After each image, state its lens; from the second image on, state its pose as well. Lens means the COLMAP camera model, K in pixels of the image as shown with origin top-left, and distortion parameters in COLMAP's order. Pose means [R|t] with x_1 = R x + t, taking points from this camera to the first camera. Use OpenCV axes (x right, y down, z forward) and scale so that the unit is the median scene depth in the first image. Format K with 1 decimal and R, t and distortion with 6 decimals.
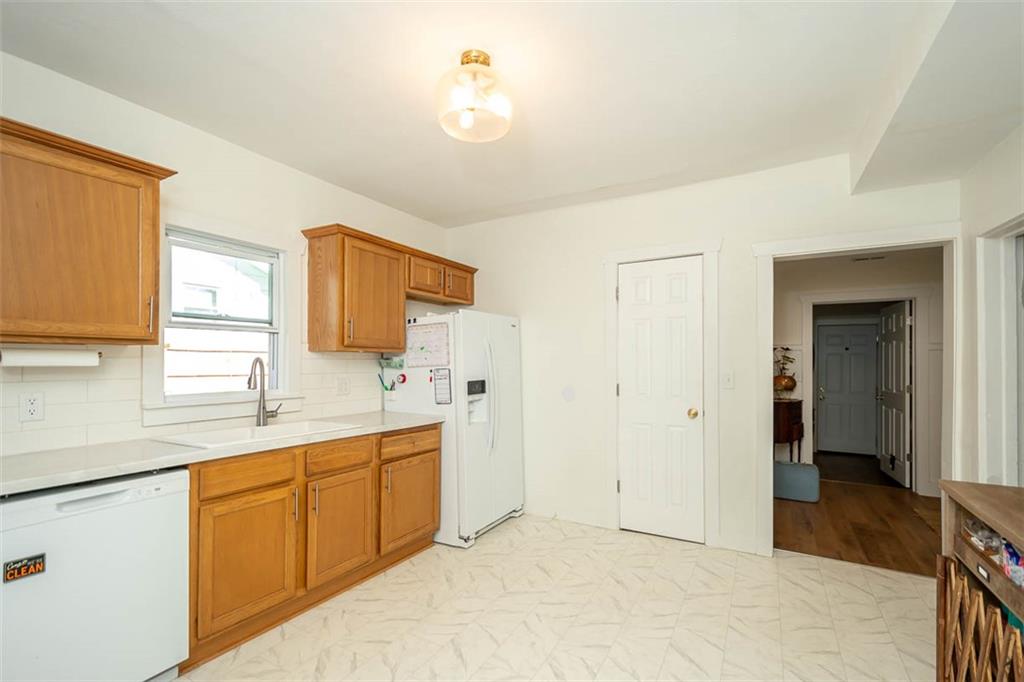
lens RADIAL K [[453.7, 0, 511.6], [0, 453.7, 356.4], [0, 0, 1]] dist [0.000487, 0.000038]
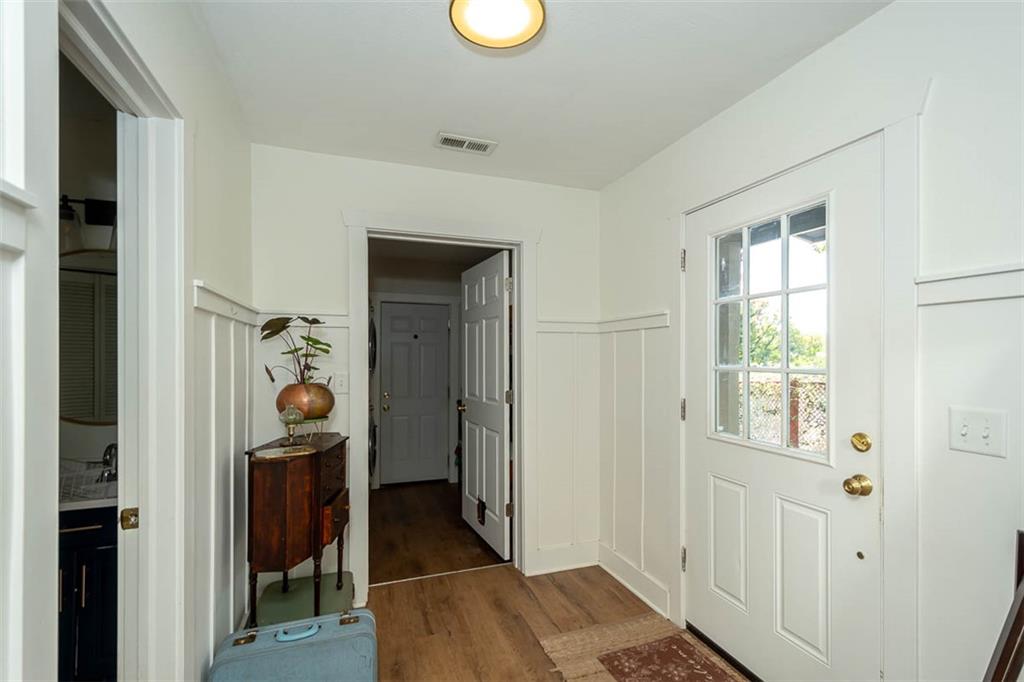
lens RADIAL K [[453.7, 0, 511.6], [0, 453.7, 356.4], [0, 0, 1]] dist [0.000487, 0.000038]
pose [[0.647613, -0.004531, 0.761956, 0.402447], [-0.000617, 0.999979, 0.006471, 0.014037], [-0.761969, -0.004661, 0.647596, 0.583240]]
